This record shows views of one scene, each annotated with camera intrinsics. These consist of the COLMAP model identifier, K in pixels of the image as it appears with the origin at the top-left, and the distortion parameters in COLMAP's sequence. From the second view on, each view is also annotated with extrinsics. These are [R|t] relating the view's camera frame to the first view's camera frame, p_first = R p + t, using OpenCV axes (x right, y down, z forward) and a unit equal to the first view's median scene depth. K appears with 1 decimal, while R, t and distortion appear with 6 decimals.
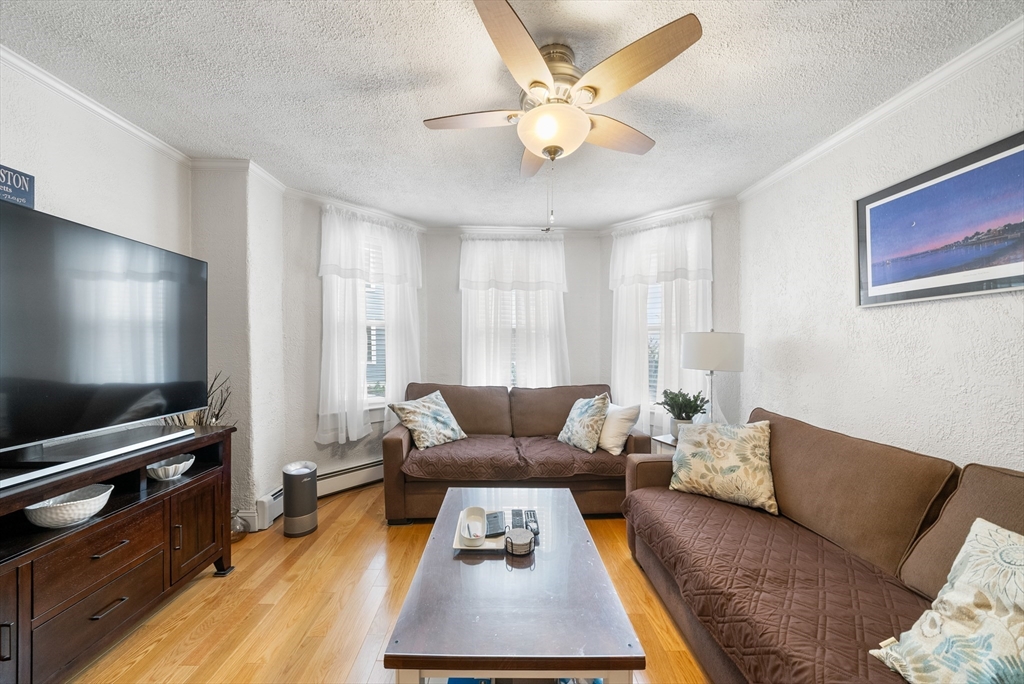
lens RADIAL K [[355.5, 0, 510.7], [0, 355.5, 345.6], [0, 0, 1]] dist [-0.006543, 0.000040]
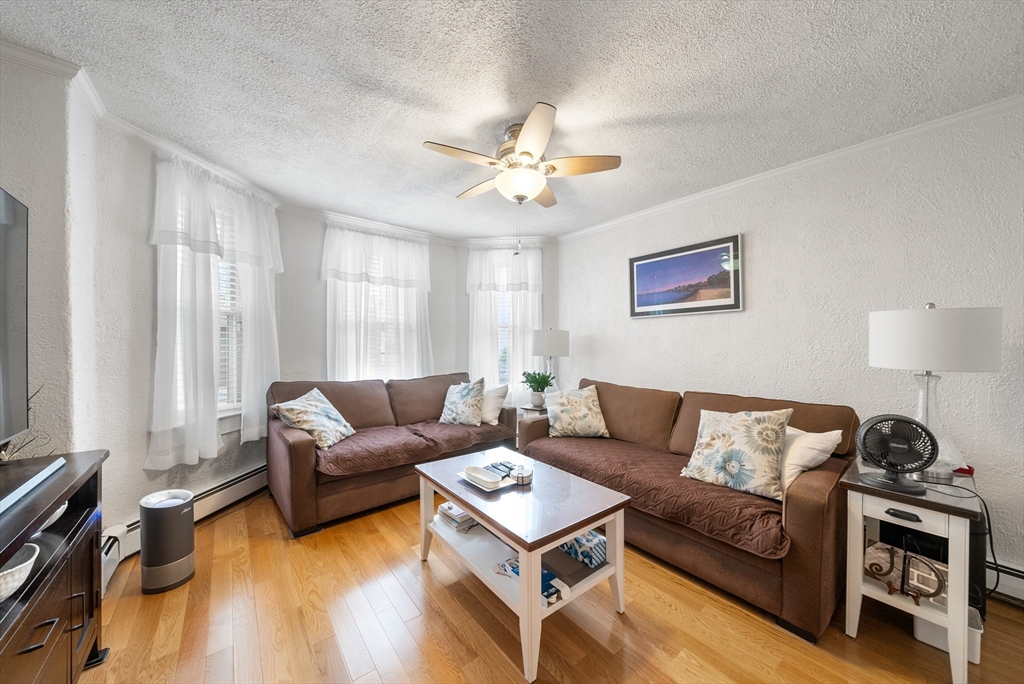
lens RADIAL K [[355.5, 0, 512.0], [0, 355.5, 339.0], [0, 0, 1]] dist [-0.006543, 0.000040]
pose [[0.788696, 0.004105, 0.614769, -0.439536], [0.002032, 0.999955, -0.009284, 0.011118], [-0.614780, 0.008572, 0.788652, -0.044036]]
